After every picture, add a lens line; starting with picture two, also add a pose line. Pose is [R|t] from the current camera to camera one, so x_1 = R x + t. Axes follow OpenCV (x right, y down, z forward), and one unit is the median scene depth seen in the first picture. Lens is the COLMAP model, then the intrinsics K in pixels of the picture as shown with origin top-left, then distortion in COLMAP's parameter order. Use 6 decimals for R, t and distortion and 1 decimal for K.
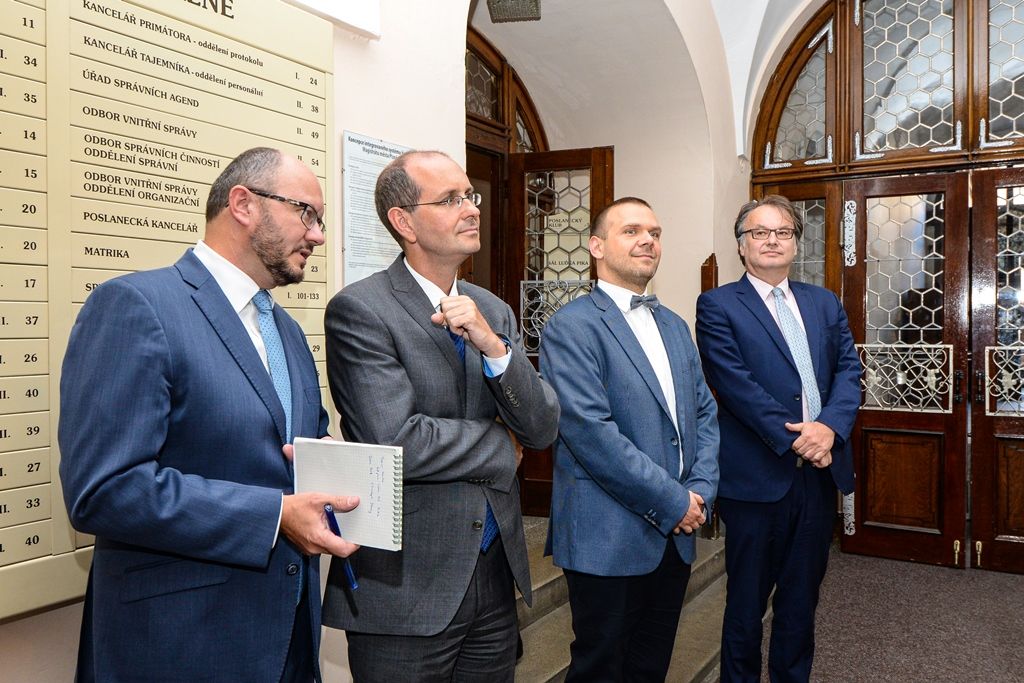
lens RADIAL K [[831.8, 0, 510.2], [0, 831.8, 338.0], [0, 0, 1]] dist [0.026193, -0.001070]
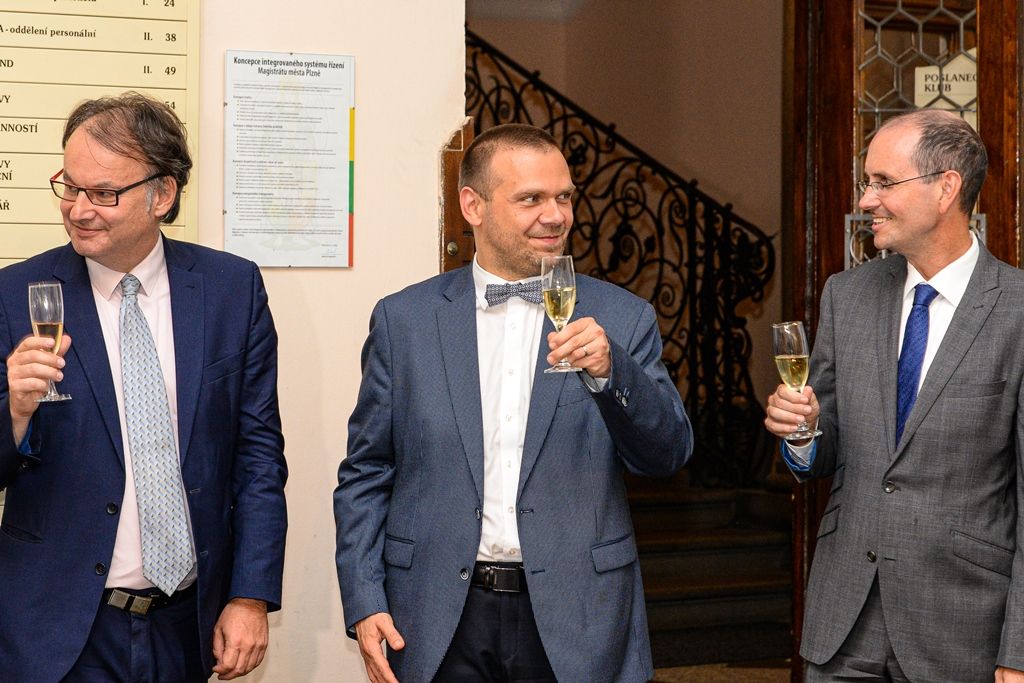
lens RADIAL K [[3144.4, 0, 511.6], [0, 3144.4, 342.2], [0, 0, 1]] dist [-0.272930, 0.000000]
pose [[0.934186, 0.018141, -0.356325, 1.324702], [-0.017506, 0.999834, 0.005007, -0.014491], [0.356356, 0.001560, 0.934349, -1.921683]]
